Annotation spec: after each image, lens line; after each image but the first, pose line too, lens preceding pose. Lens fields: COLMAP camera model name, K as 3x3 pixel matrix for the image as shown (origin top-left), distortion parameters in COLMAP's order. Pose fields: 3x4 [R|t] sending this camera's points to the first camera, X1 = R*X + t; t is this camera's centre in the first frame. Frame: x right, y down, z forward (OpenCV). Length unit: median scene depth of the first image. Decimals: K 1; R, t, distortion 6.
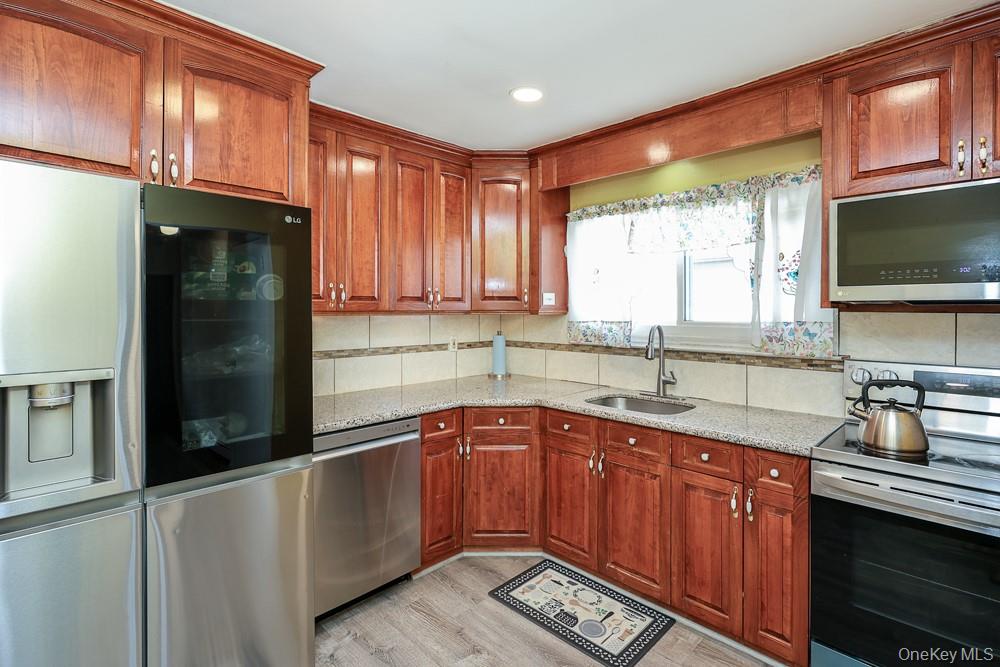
lens RADIAL K [[488.5, 0, 500.2], [0, 488.5, 322.0], [0, 0, 1]] dist [-0.000756, -0.000044]
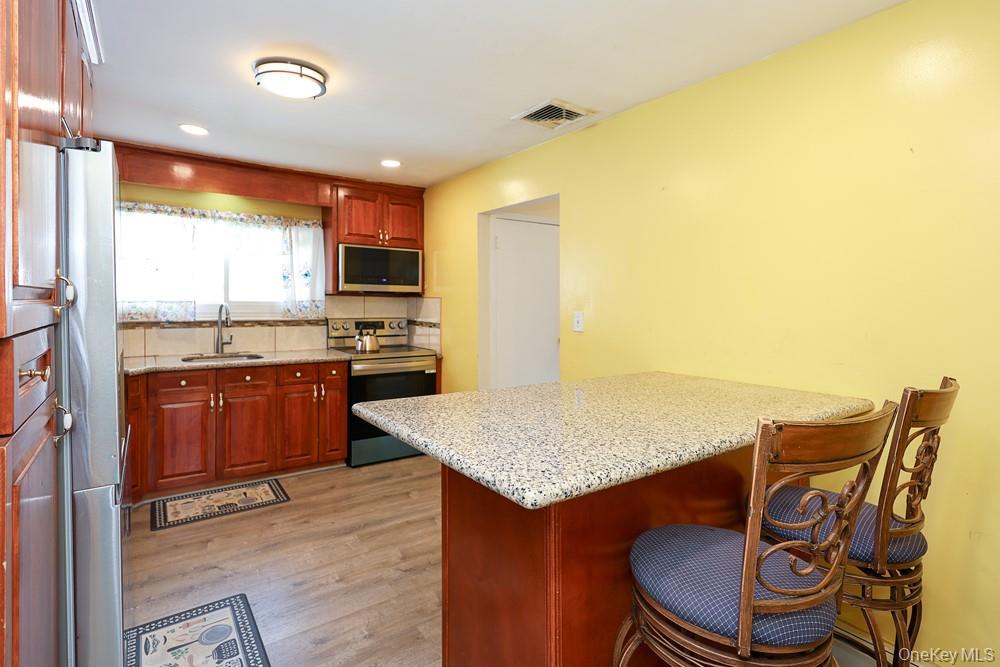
lens RADIAL K [[478.3, 0, 505.9], [0, 478.3, 293.9], [0, 0, 1]] dist [0.000135, 0.000056]
pose [[0.154086, 0.009953, 0.988007, -1.008079], [0.010381, 0.999878, -0.011692, 0.004126], [-0.988003, 0.012058, 0.153964, -0.034784]]
